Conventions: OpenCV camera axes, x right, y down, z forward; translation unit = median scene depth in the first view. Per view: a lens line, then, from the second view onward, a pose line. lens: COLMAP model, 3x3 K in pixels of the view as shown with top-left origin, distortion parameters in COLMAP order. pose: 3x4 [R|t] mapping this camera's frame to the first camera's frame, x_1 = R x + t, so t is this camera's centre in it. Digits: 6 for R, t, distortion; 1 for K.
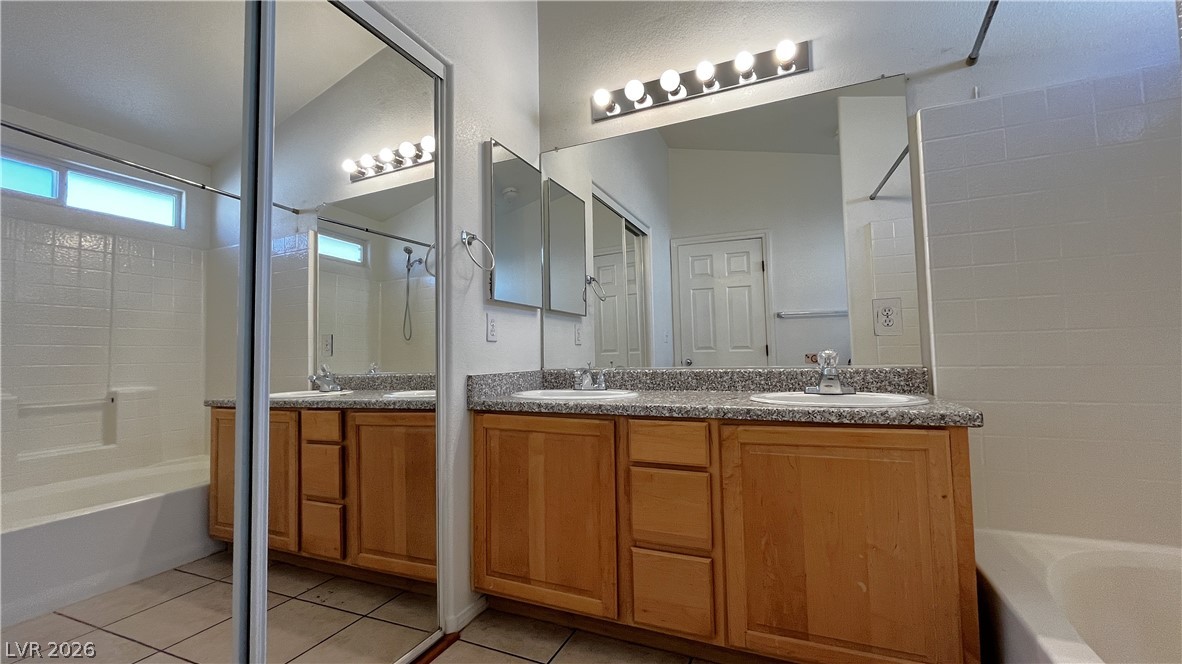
lens RADIAL K [[476.6, 0, 589.6], [0, 476.6, 330.0], [0, 0, 1]] dist [-0.001646, 0.000137]
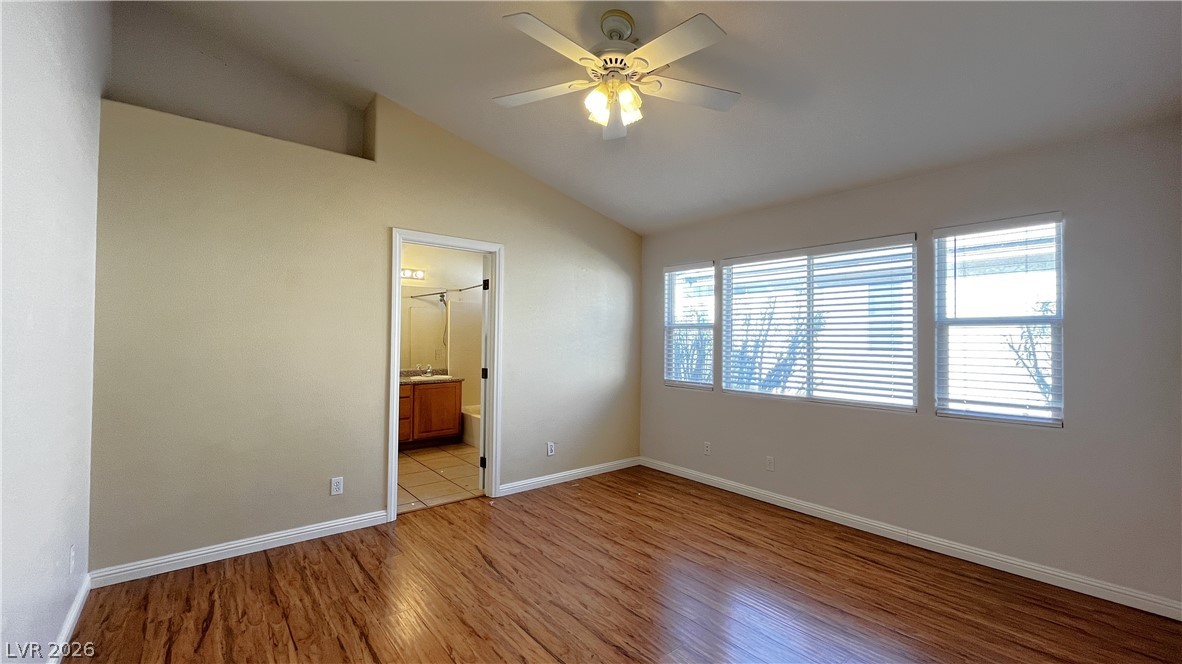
lens RADIAL K [[481.2, 0, 590.9], [0, 481.2, 330.3], [0, 0, 1]] dist [-0.001284, -0.000419]
pose [[0.466042, 0.031764, 0.884192, -2.254871], [-0.071168, 0.997463, 0.001679, -0.320785], [-0.881896, -0.063709, 0.467120, -1.857662]]
